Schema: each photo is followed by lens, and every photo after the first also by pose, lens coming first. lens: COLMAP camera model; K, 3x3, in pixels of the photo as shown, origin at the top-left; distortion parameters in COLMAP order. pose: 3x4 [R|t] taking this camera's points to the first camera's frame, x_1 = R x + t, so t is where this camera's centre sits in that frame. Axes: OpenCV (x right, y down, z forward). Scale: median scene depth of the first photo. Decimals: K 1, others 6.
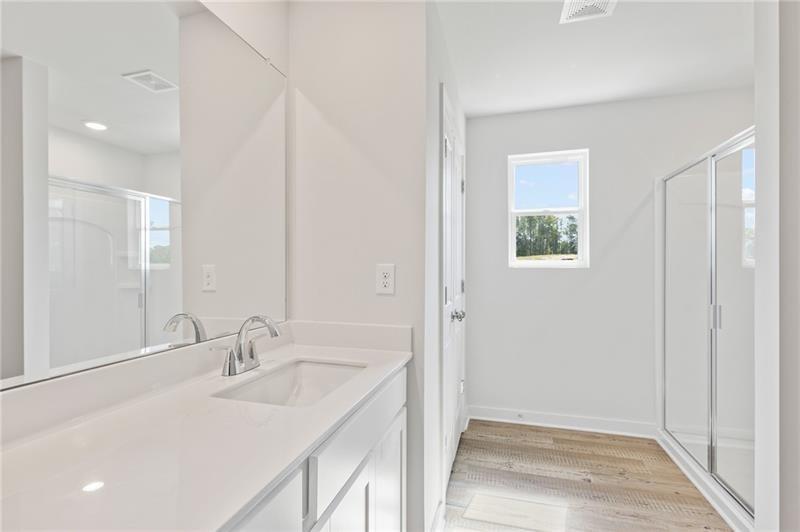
lens RADIAL K [[364.3, 0, 400.0], [0, 364.3, 266.0], [0, 0, 1]] dist [-0.001103, -0.000313]
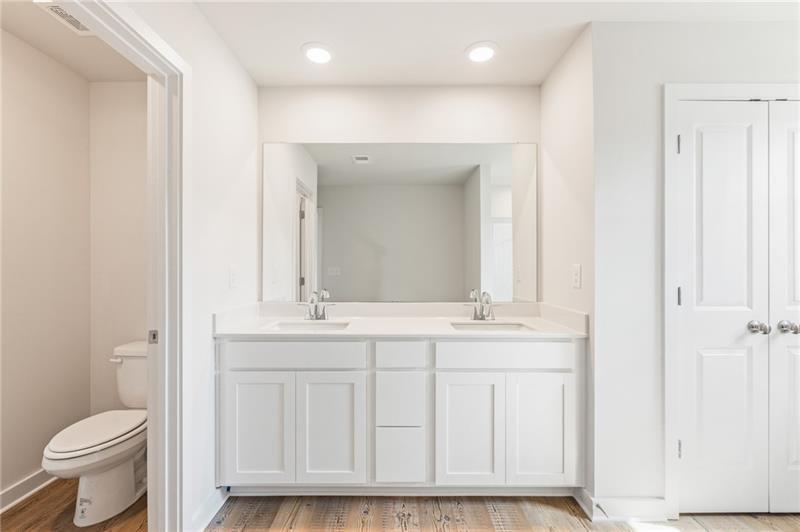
lens RADIAL K [[350.1, 0, 410.3], [0, 350.1, 266.1], [0, 0, 1]] dist [0.000945, 0.000404]
pose [[0.302809, -0.002604, -0.953048, 0.619618], [0.003760, 0.999992, -0.001538, -0.000831], [0.953044, -0.003118, 0.302817, 0.024188]]
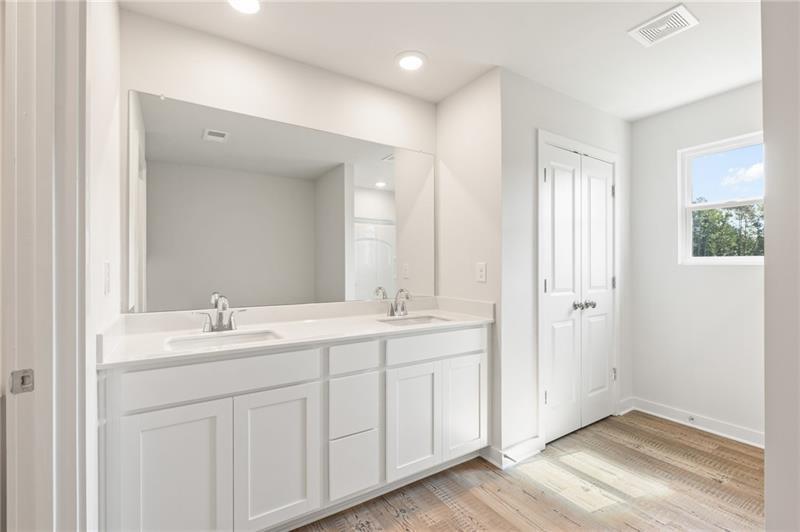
lens RADIAL K [[350.1, 0, 410.3], [0, 350.1, 266.1], [0, 0, 1]] dist [0.000945, 0.000404]
pose [[0.764117, -0.003102, -0.645070, 0.444172], [0.005271, 0.999985, 0.001436, 0.003073], [0.645056, -0.004497, 0.764122, -0.230782]]
